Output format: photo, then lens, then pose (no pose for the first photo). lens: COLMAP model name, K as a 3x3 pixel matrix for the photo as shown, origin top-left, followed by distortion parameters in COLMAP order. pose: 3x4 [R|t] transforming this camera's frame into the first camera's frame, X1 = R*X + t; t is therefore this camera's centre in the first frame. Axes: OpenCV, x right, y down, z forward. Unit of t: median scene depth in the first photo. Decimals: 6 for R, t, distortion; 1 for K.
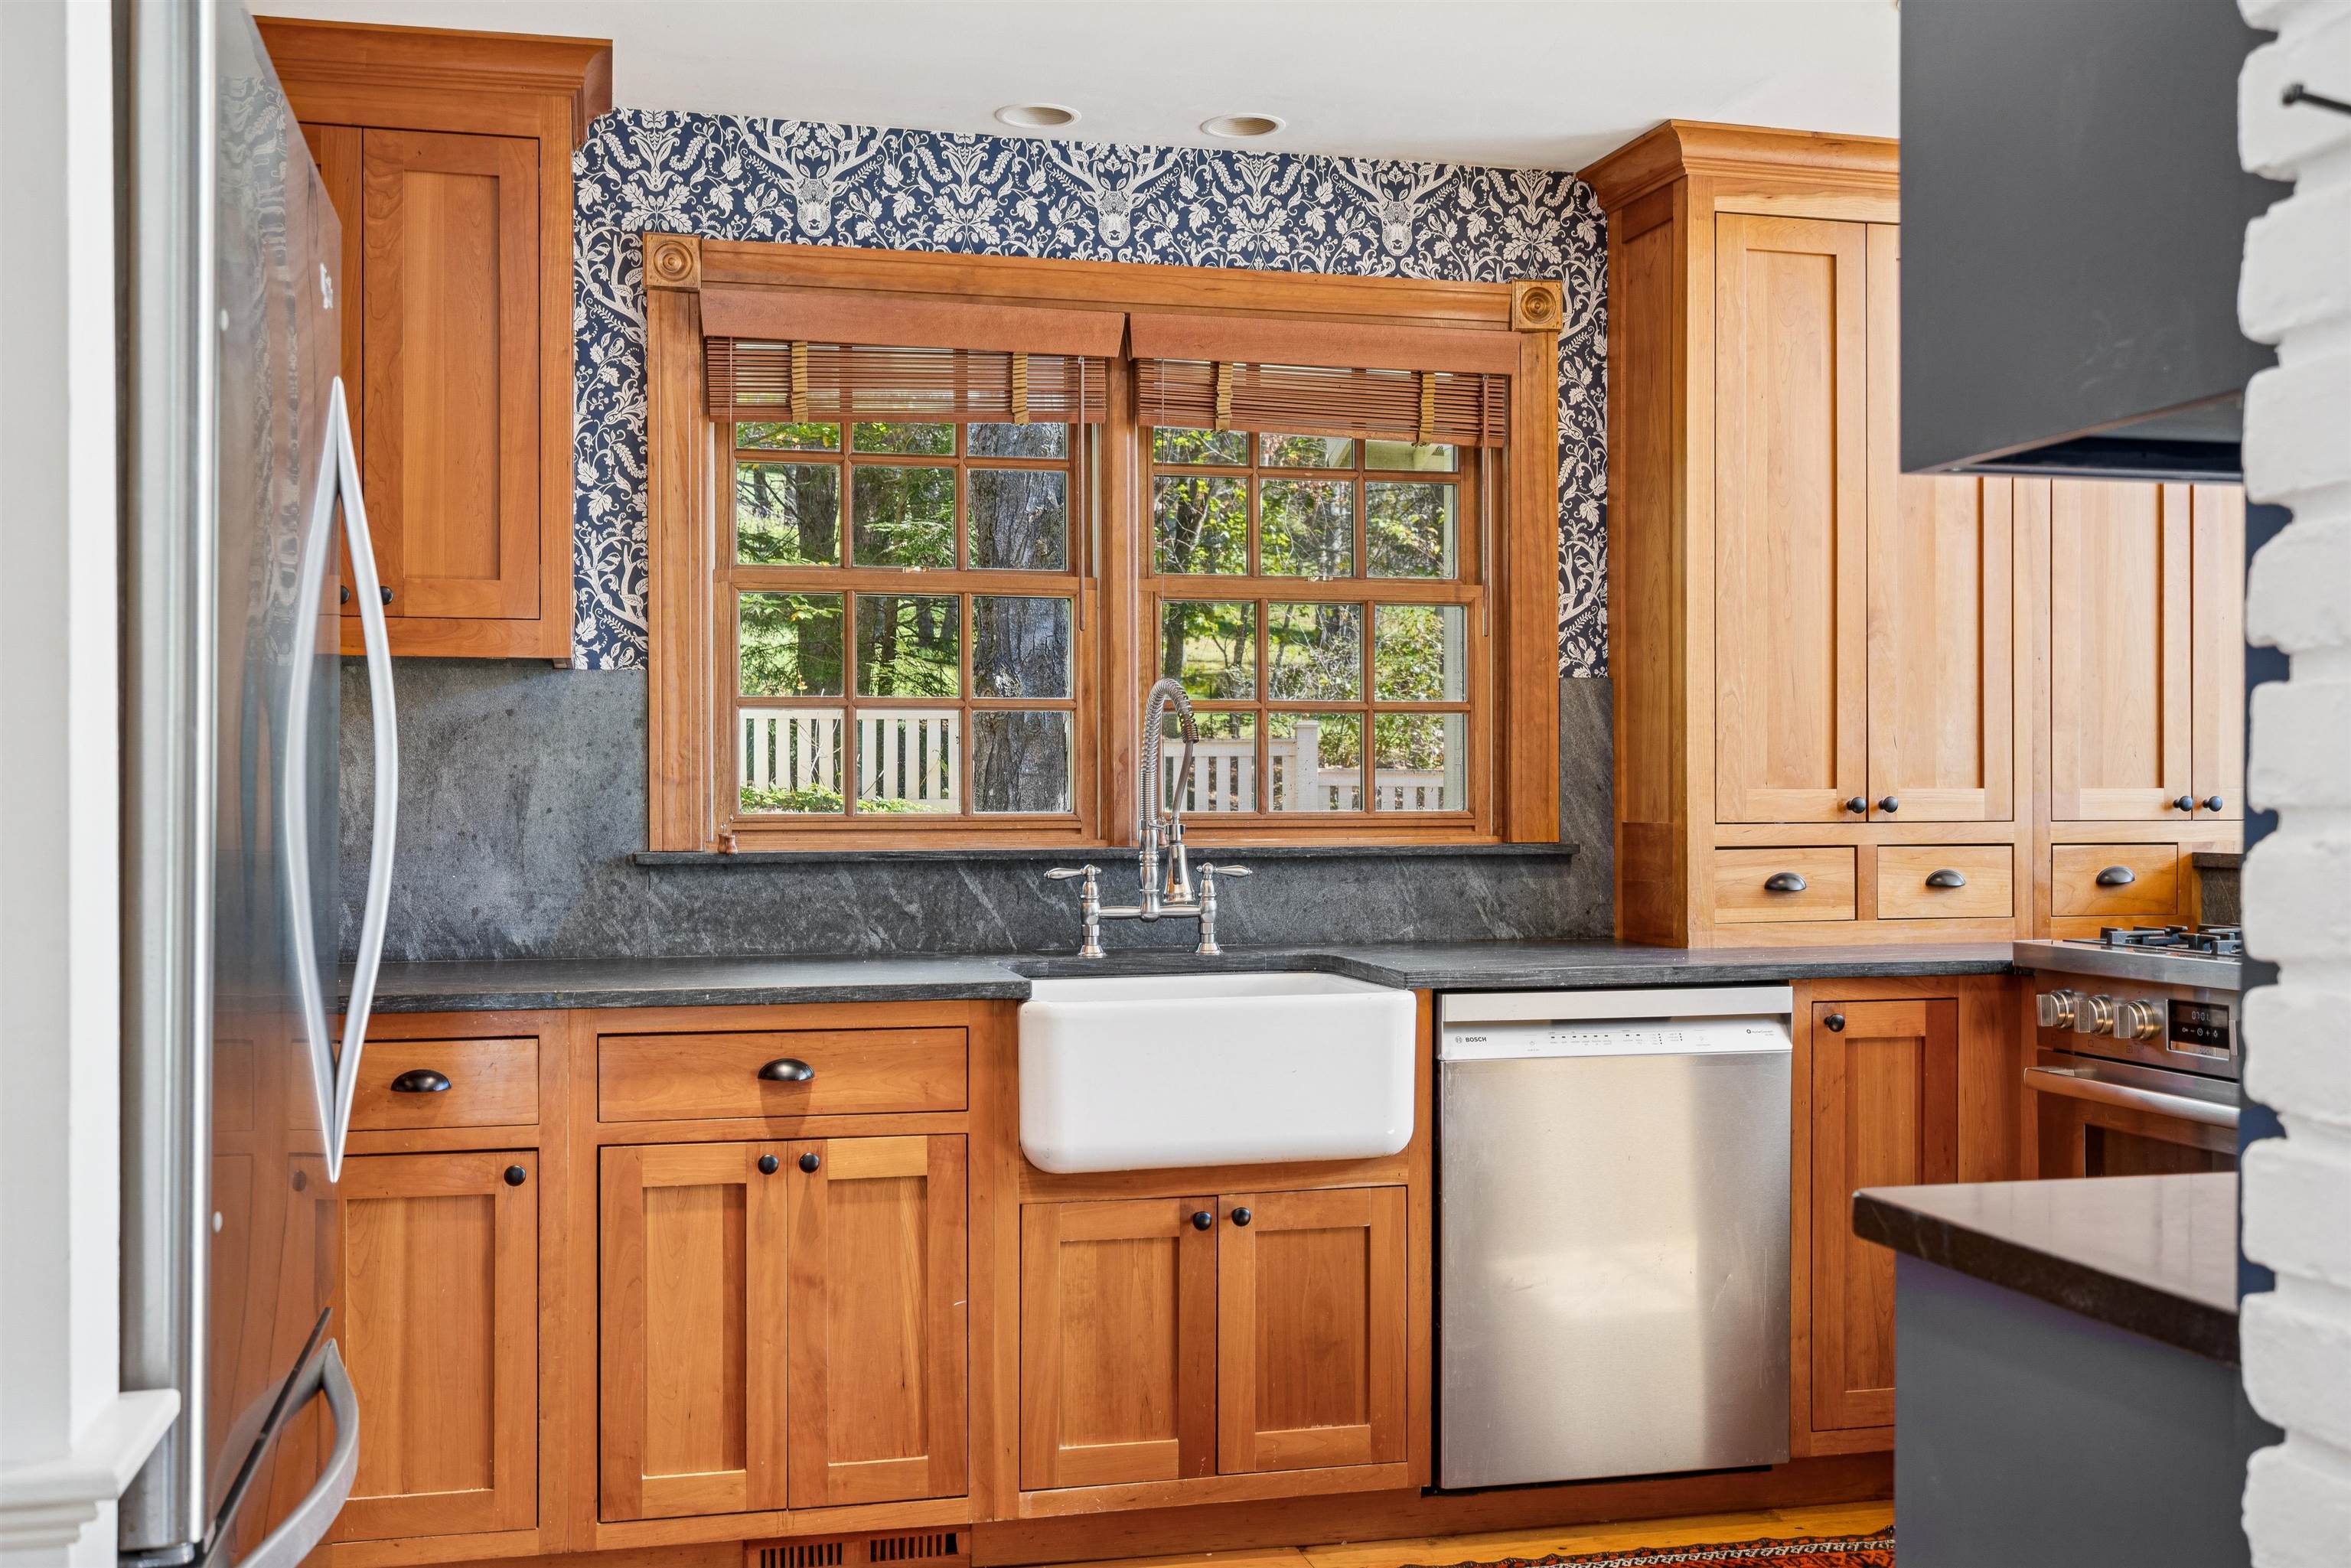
lens RADIAL K [[2390.5, 0, 1175.5], [0, 2390.5, 784.0], [0, 0, 1]] dist [0.030090, 0.014897]
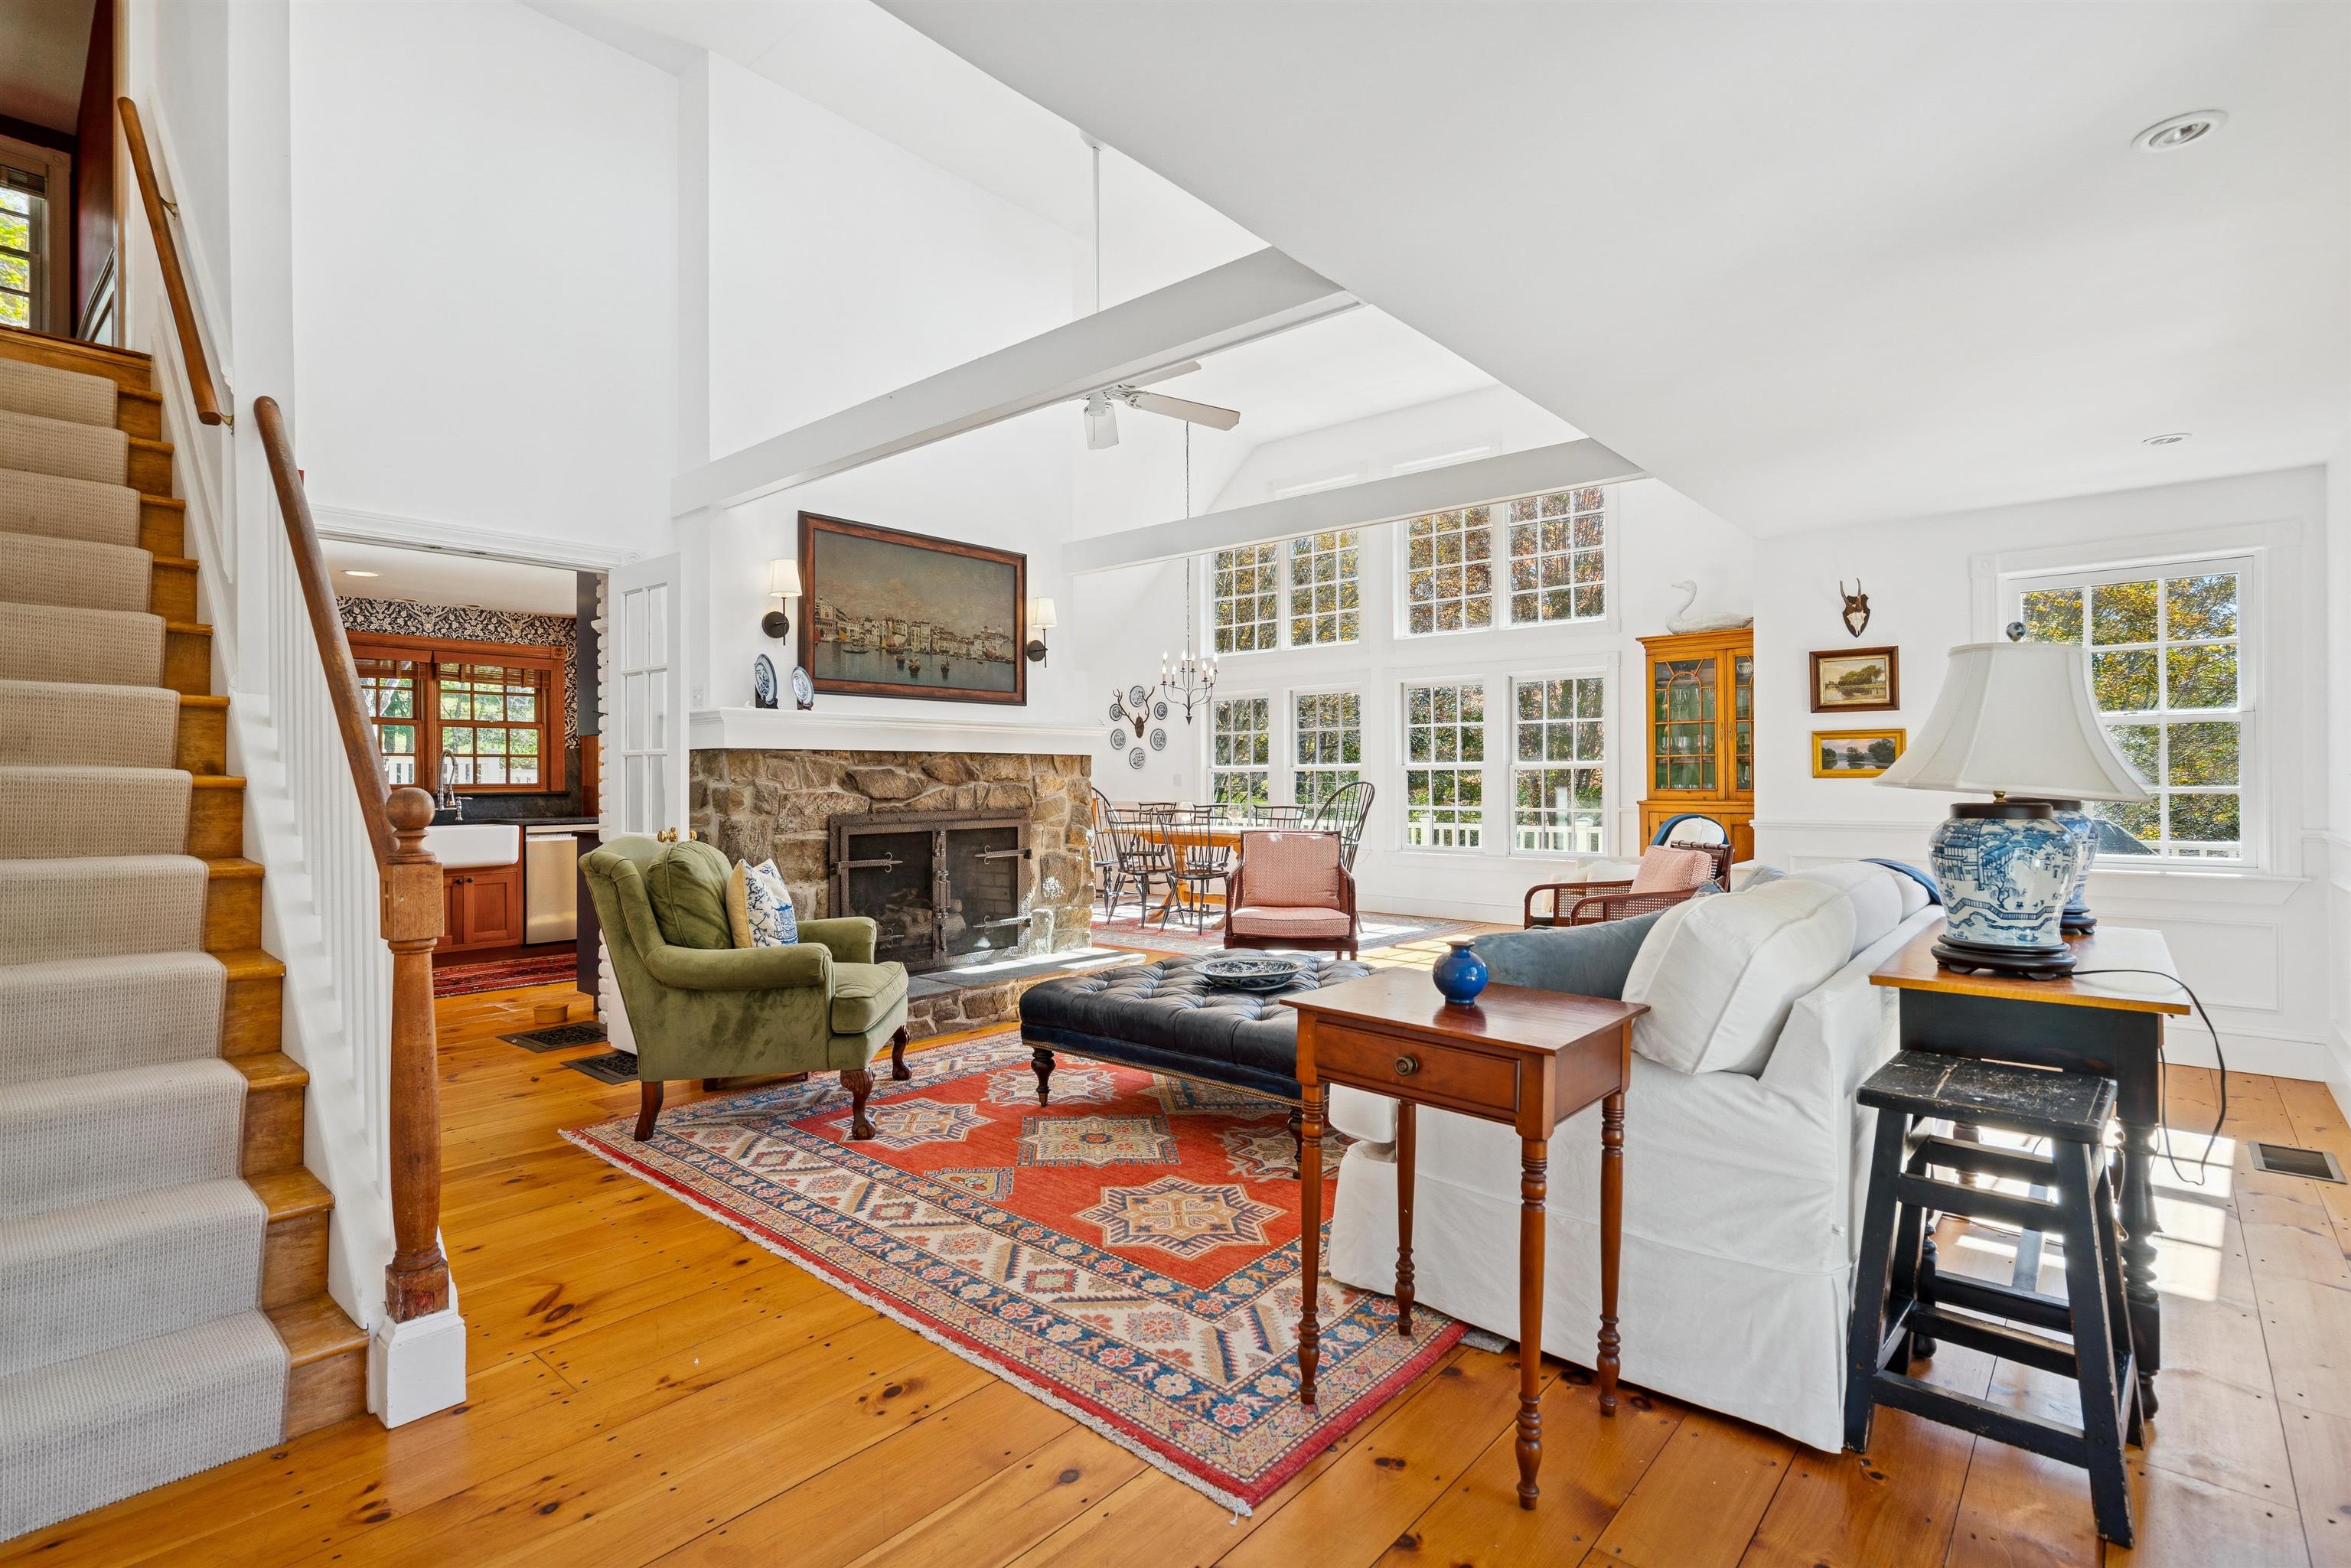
lens RADIAL K [[1124.4, 0, 1174.7], [0, 1124.4, 777.6], [0, 0, 1]] dist [-0.002234, 0.000202]
pose [[0.825497, -0.001264, 0.564406, -0.055467], [0.001691, 0.999999, -0.000233, 0.004750], [-0.564405, 0.001147, 0.825498, -1.136288]]
